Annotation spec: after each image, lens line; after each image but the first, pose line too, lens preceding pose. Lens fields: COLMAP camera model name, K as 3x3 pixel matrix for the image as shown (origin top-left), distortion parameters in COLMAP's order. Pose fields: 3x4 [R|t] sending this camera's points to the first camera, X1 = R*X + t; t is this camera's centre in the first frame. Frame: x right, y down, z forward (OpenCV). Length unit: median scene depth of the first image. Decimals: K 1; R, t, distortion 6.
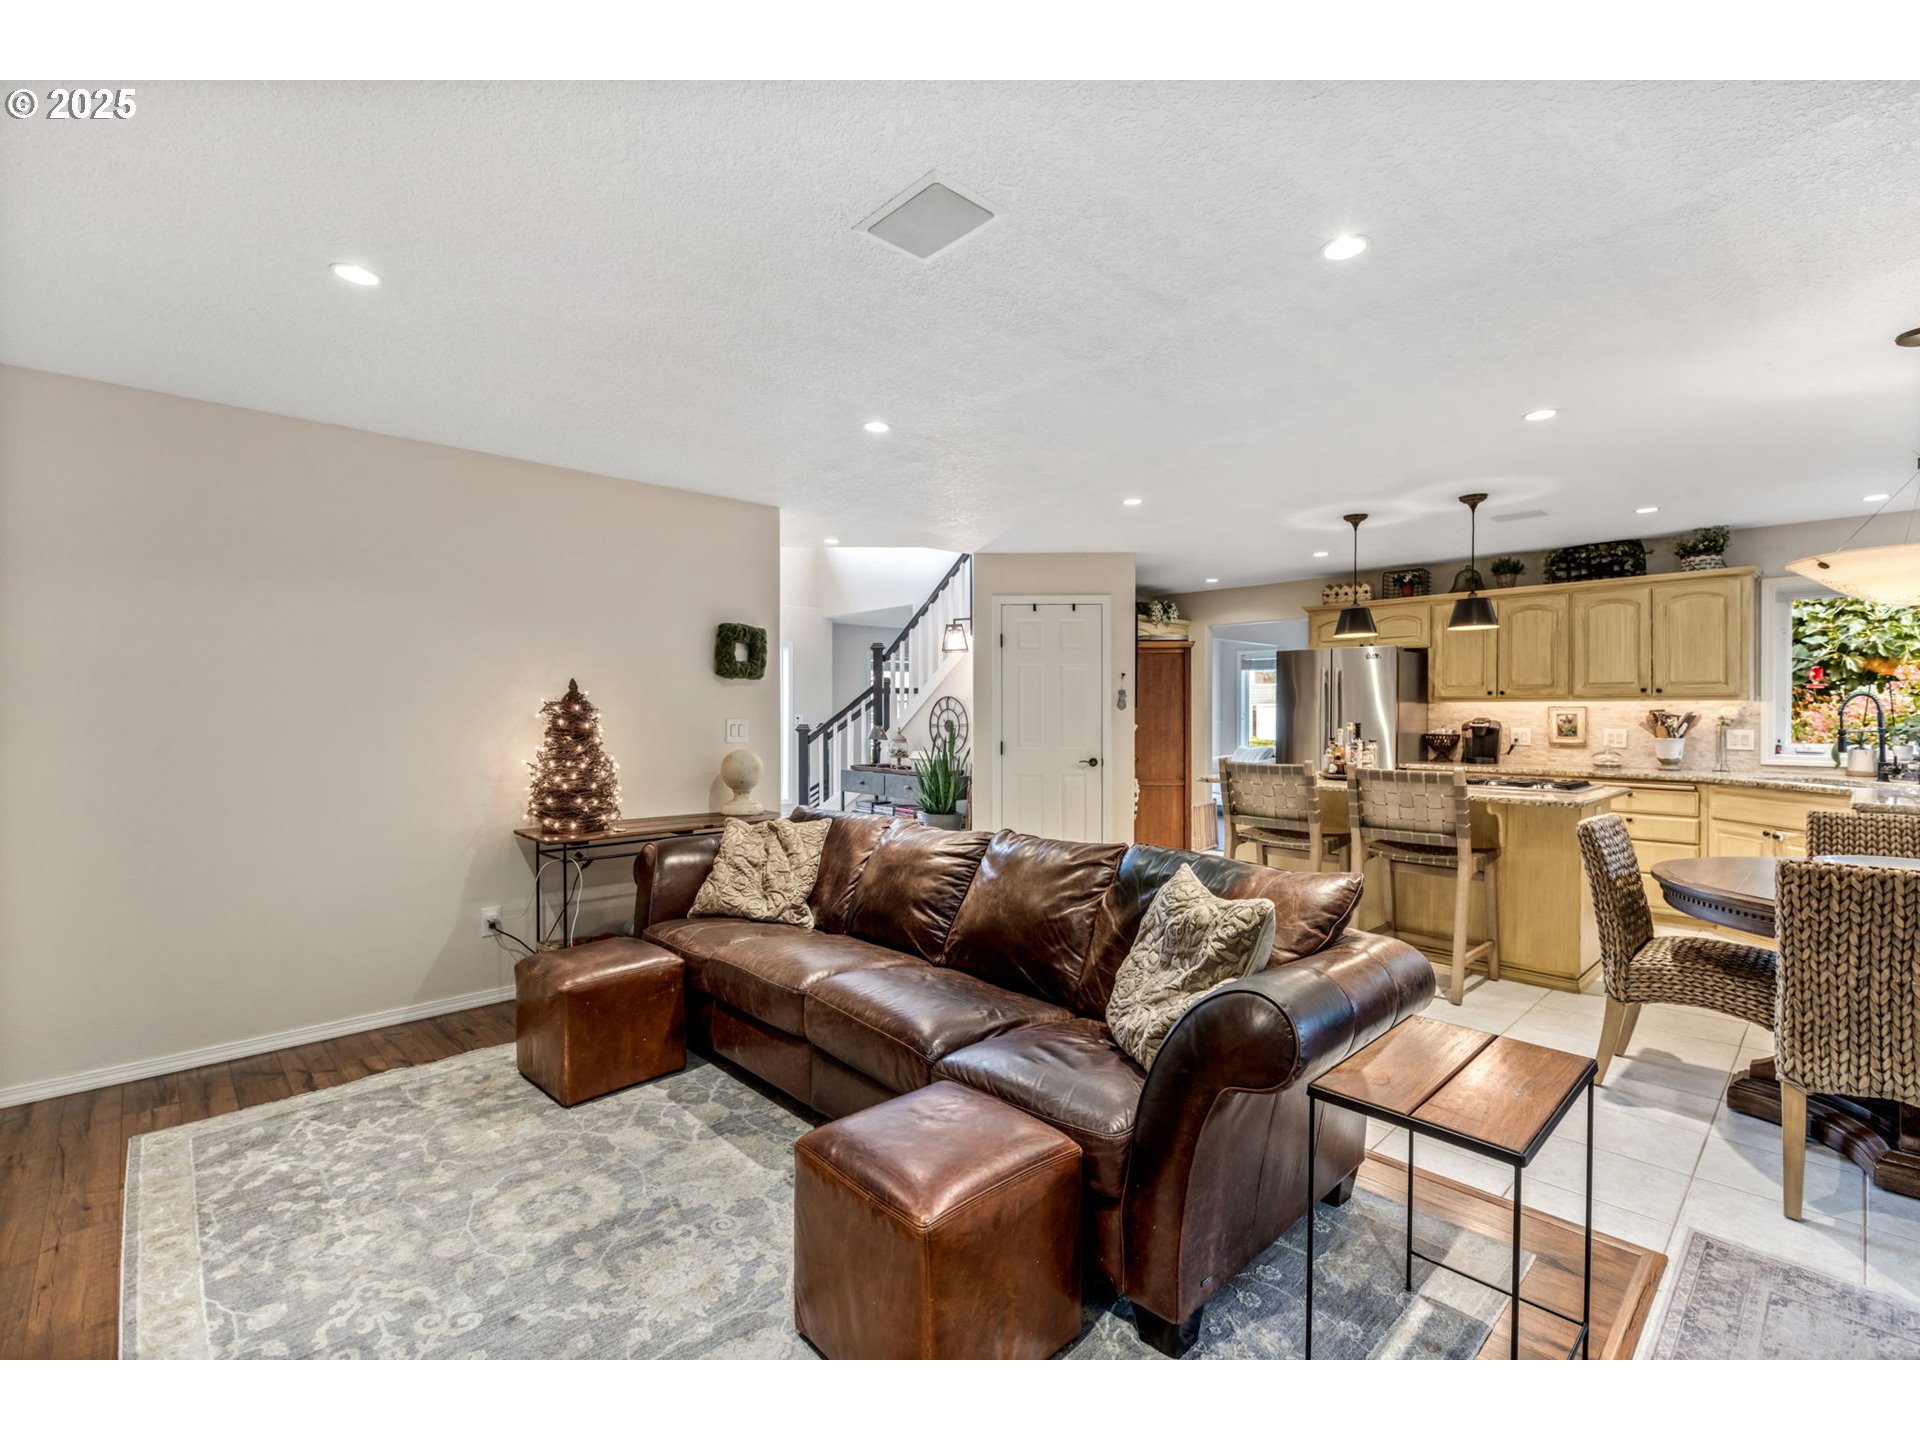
lens RADIAL K [[850.5, 0, 964.8], [0, 850.5, 713.5], [0, 0, 1]] dist [0.001729, -0.000069]
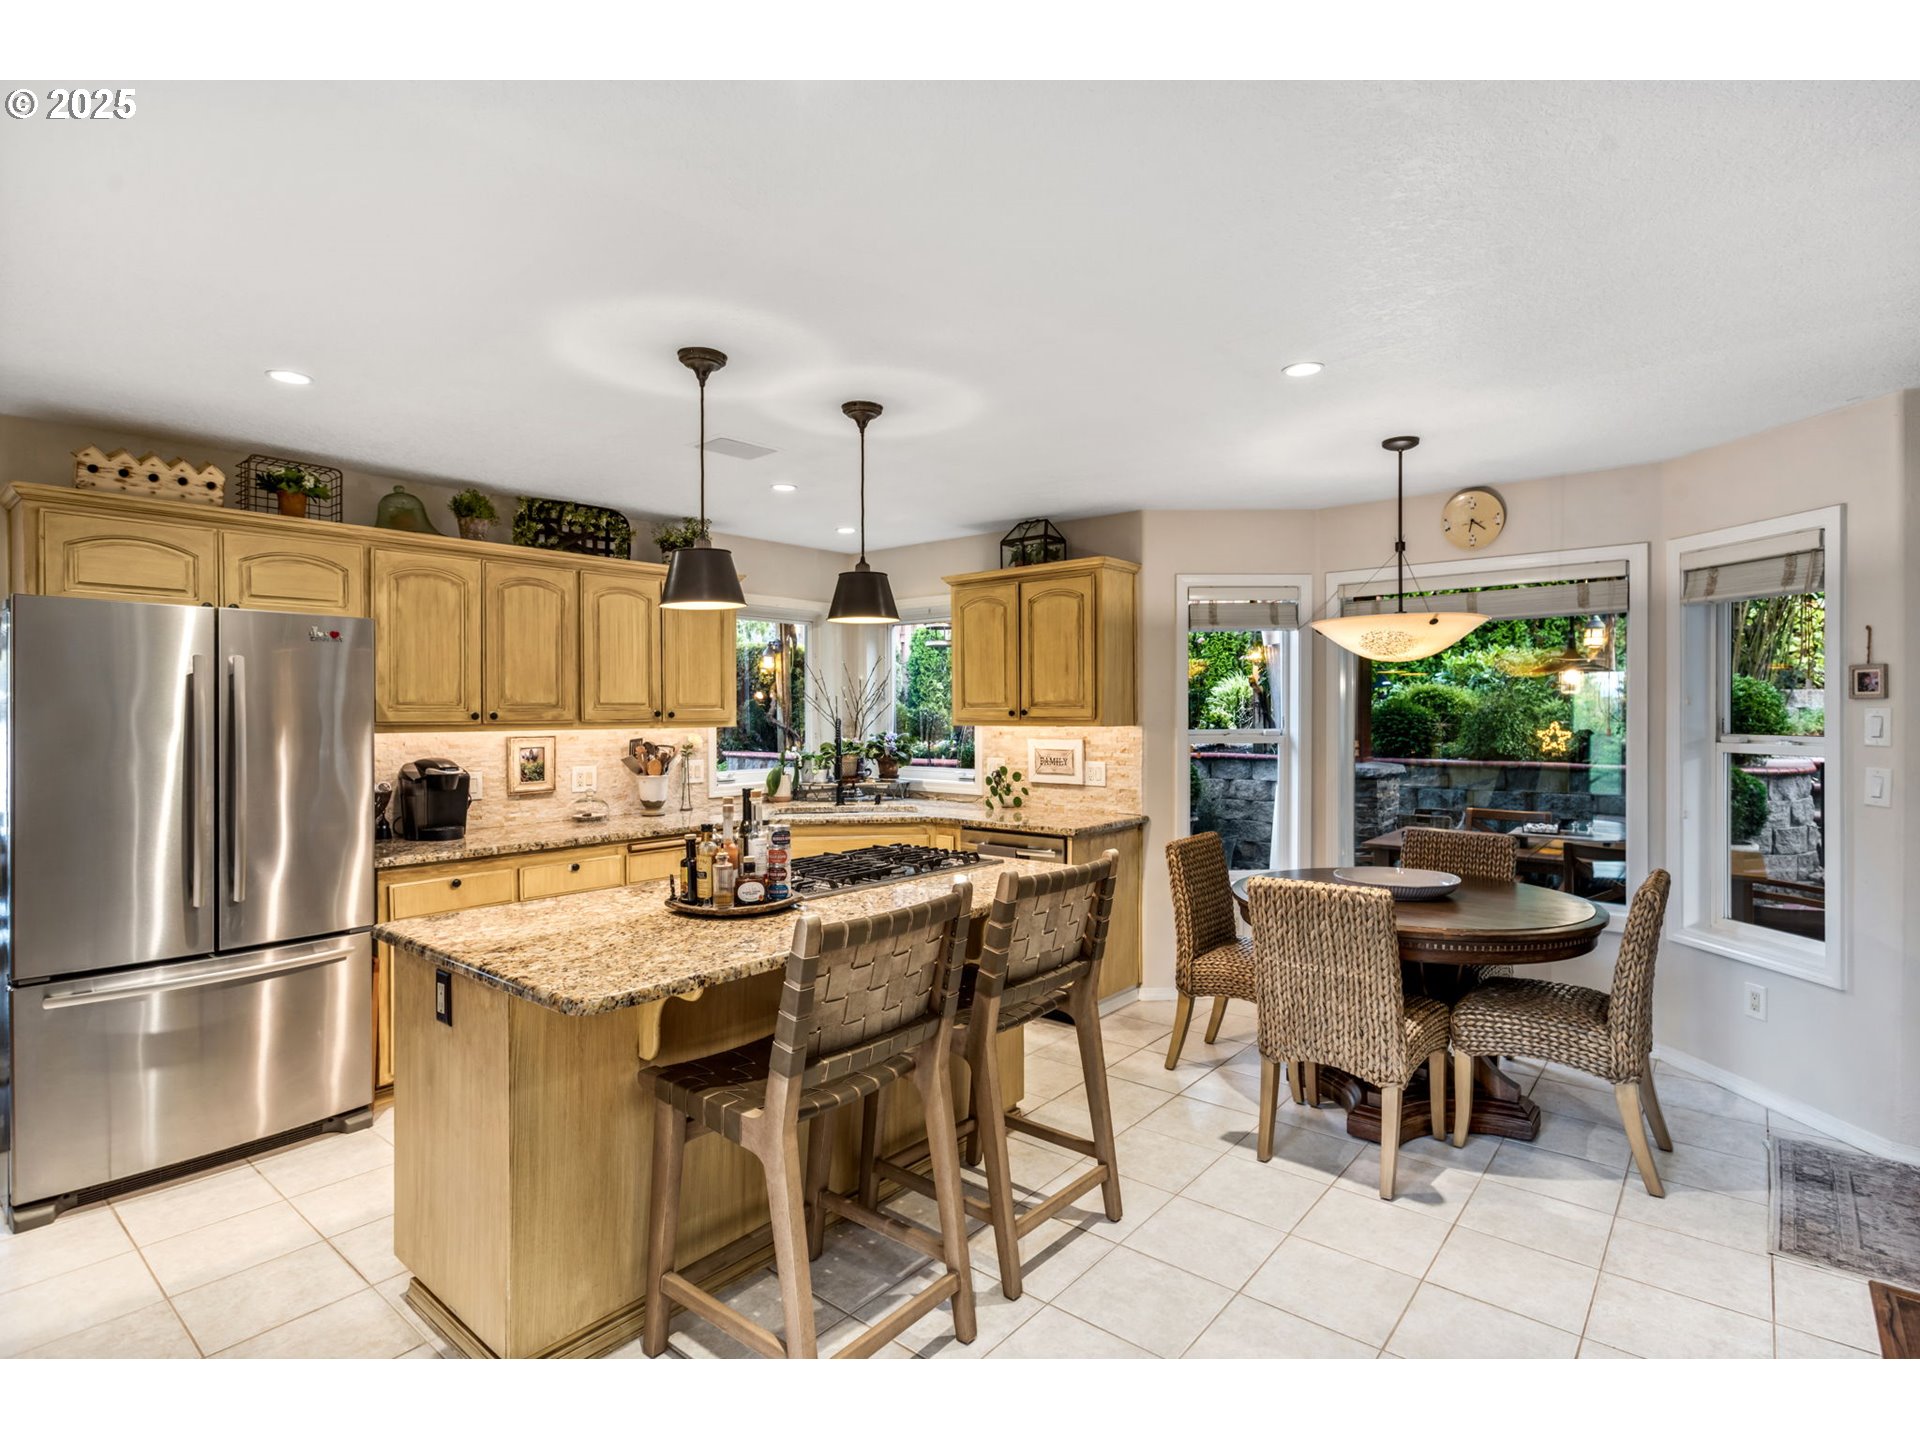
lens RADIAL K [[952.4, 0, 960.0], [0, 952.4, 720.0], [0, 0, 1]] dist [0.000198, -0.000063]
pose [[-0.110360, -0.009147, 0.993850, -0.076703], [0.008591, 0.999912, 0.010156, -0.027319], [-0.993855, 0.009659, -0.110272, 0.795767]]
